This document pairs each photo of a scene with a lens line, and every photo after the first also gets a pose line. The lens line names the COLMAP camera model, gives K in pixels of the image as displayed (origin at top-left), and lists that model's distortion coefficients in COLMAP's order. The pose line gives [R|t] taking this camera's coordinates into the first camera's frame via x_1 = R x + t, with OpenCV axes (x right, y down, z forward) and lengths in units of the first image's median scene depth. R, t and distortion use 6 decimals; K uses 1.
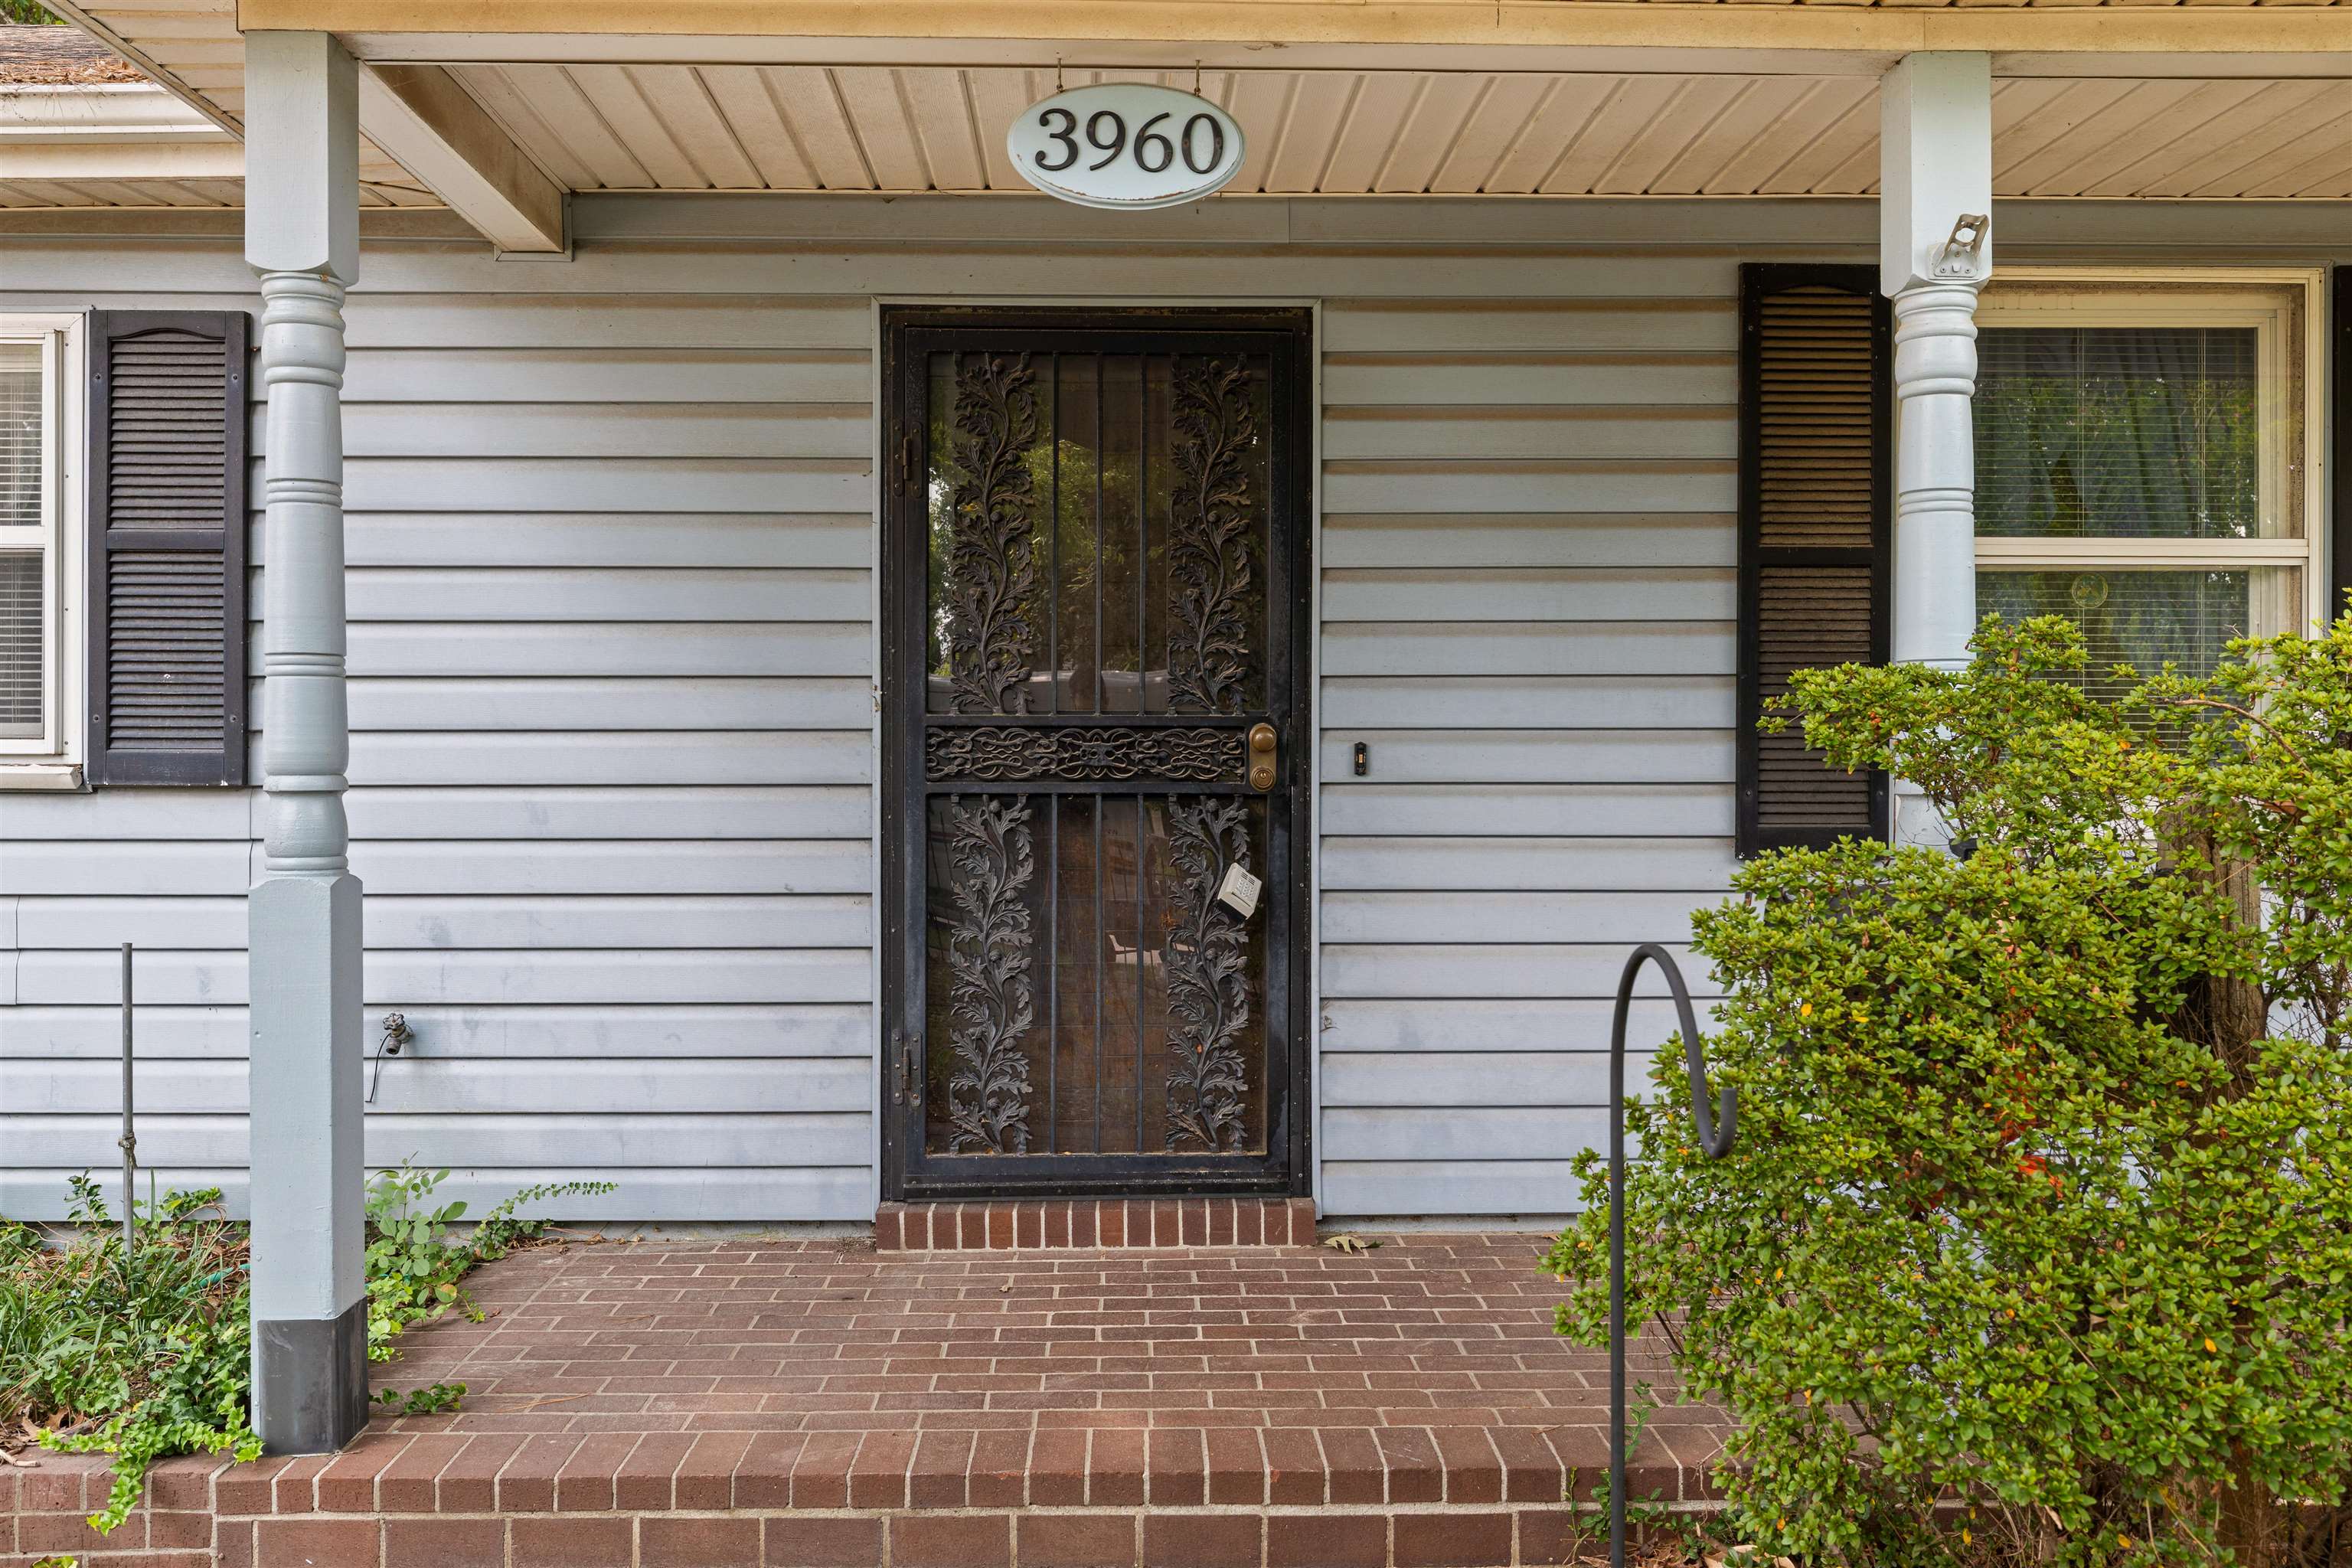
lens RADIAL K [[1926.3, 0, 1170.9], [0, 1926.3, 774.1], [0, 0, 1]] dist [0.003015, -0.012432]
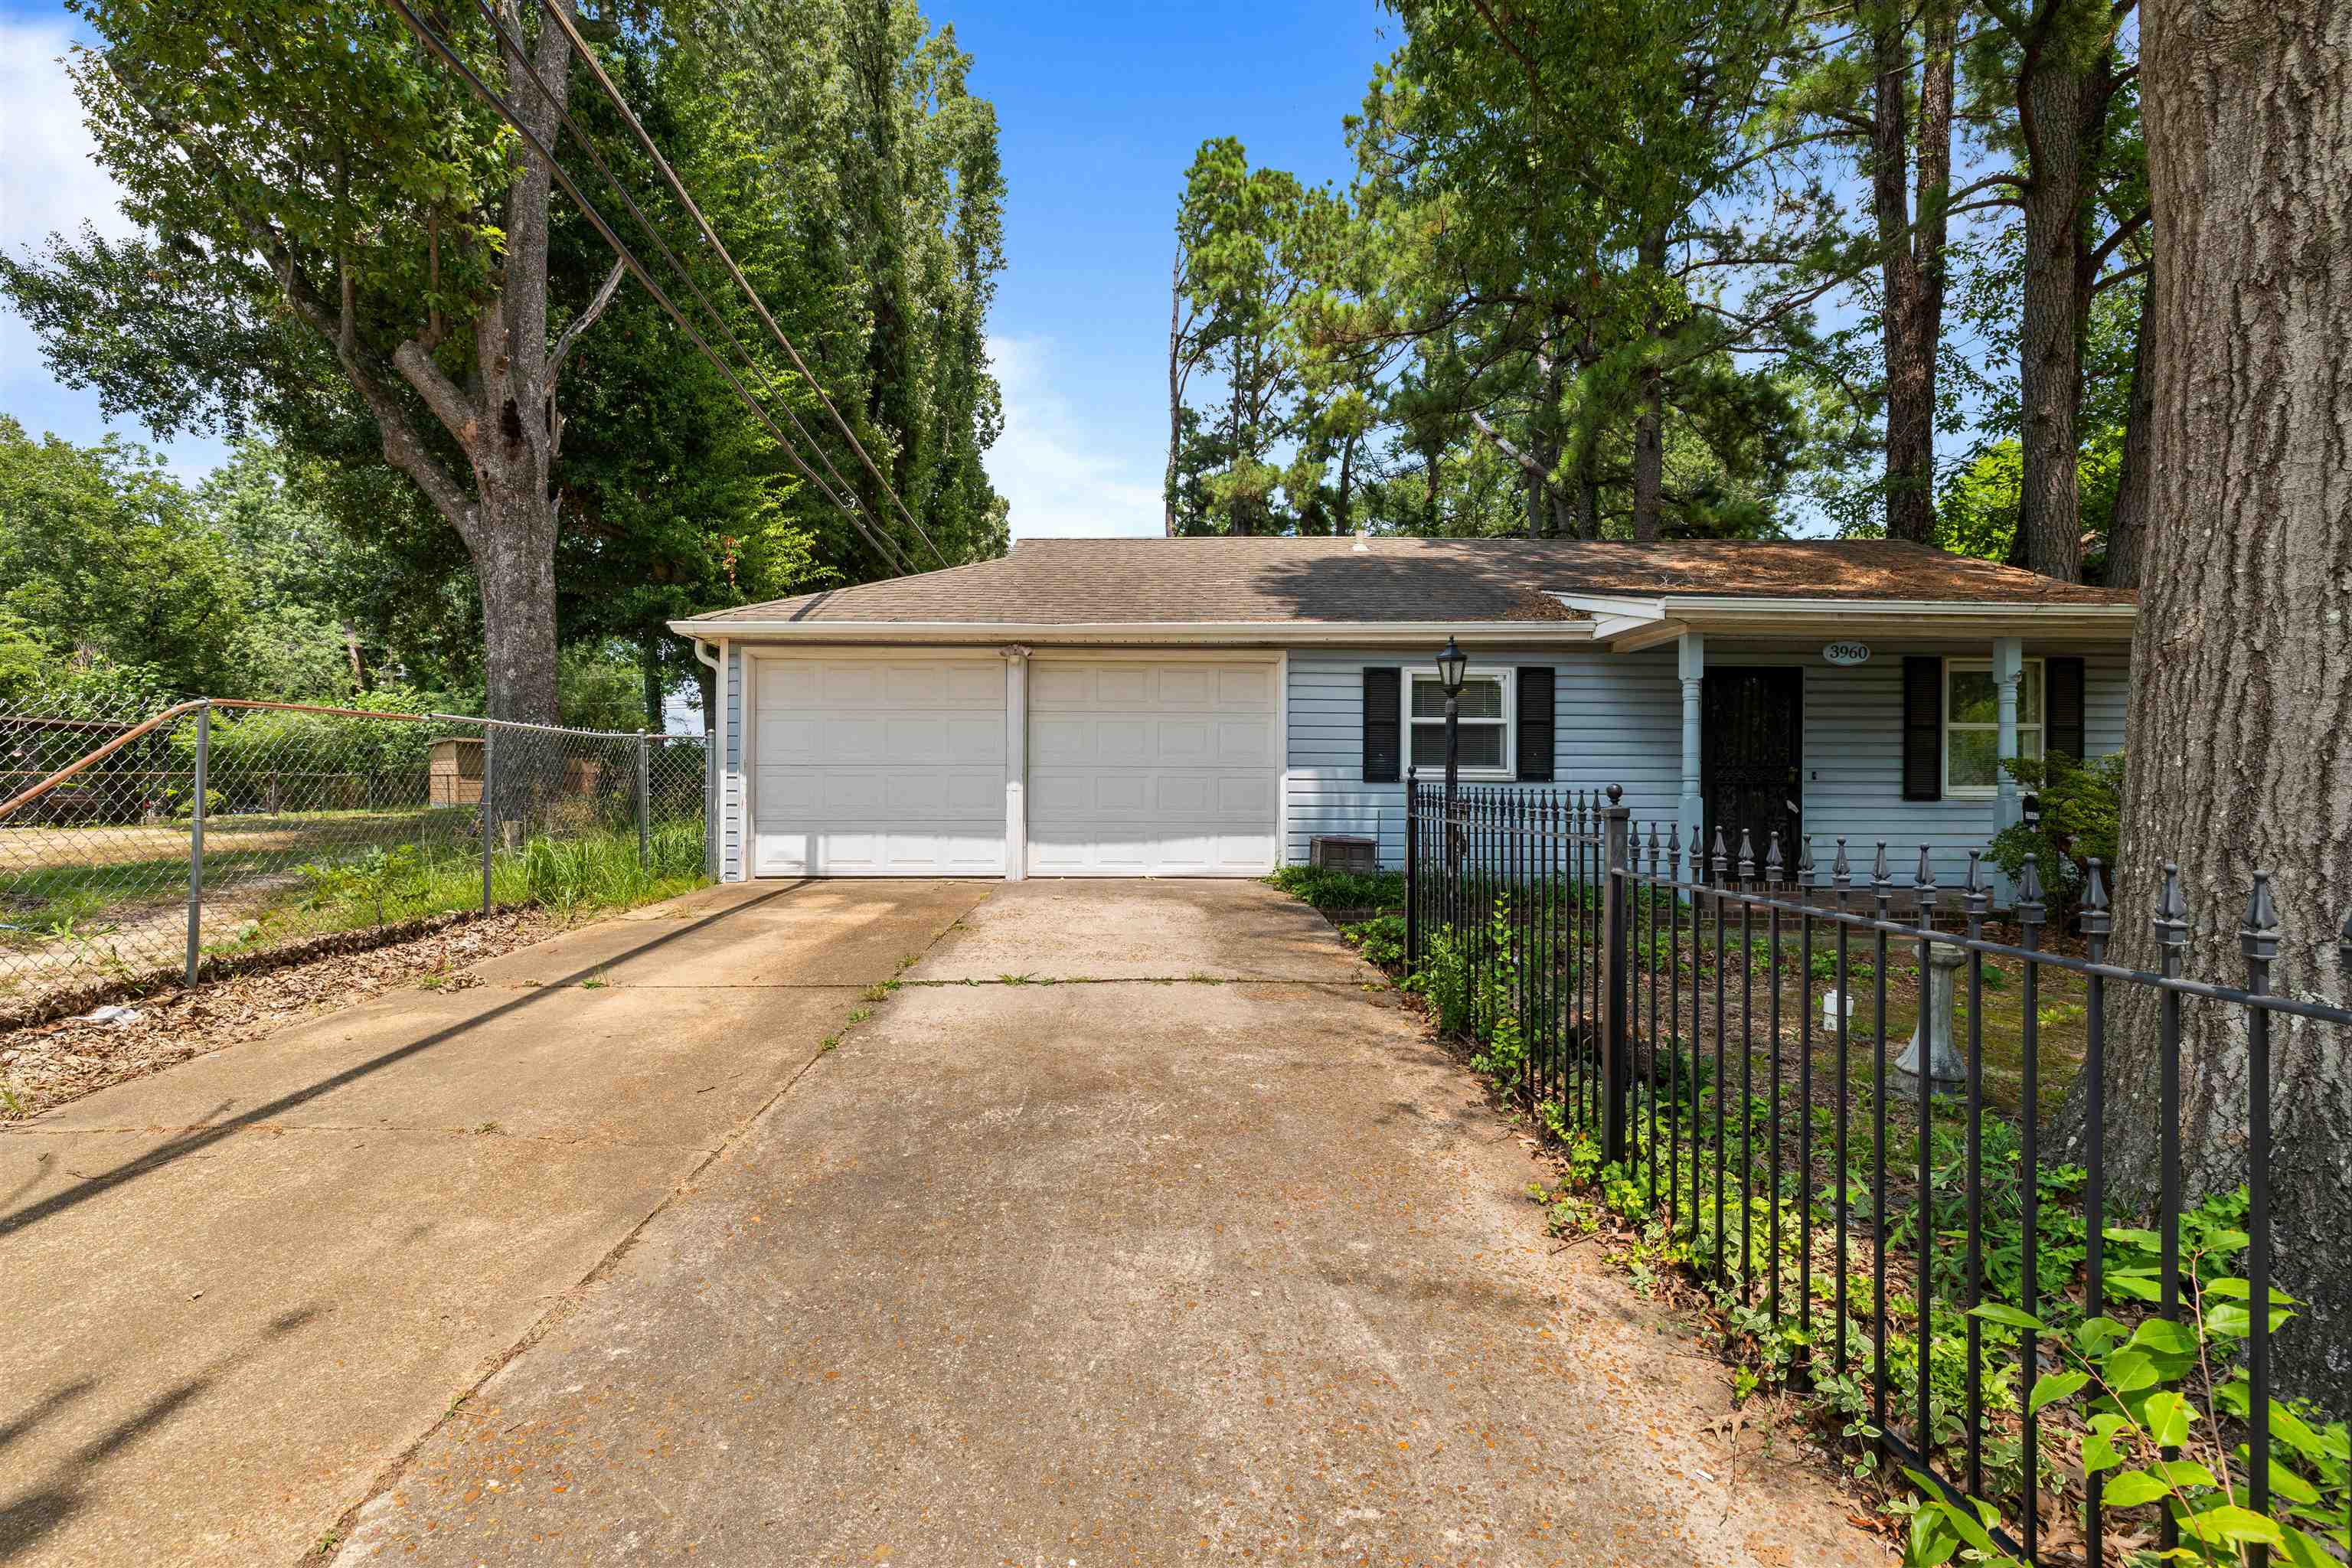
lens RADIAL K [[1045.5, 0, 1154.6], [0, 1045.5, 780.7], [0, 0, 1]] dist [-0.001026, 0.000144]
pose [[0.999978, 0.005787, 0.003211, -1.325841], [-0.005759, 0.999948, -0.008443, 0.030038], [-0.003259, 0.008424, 0.999959, -1.238732]]
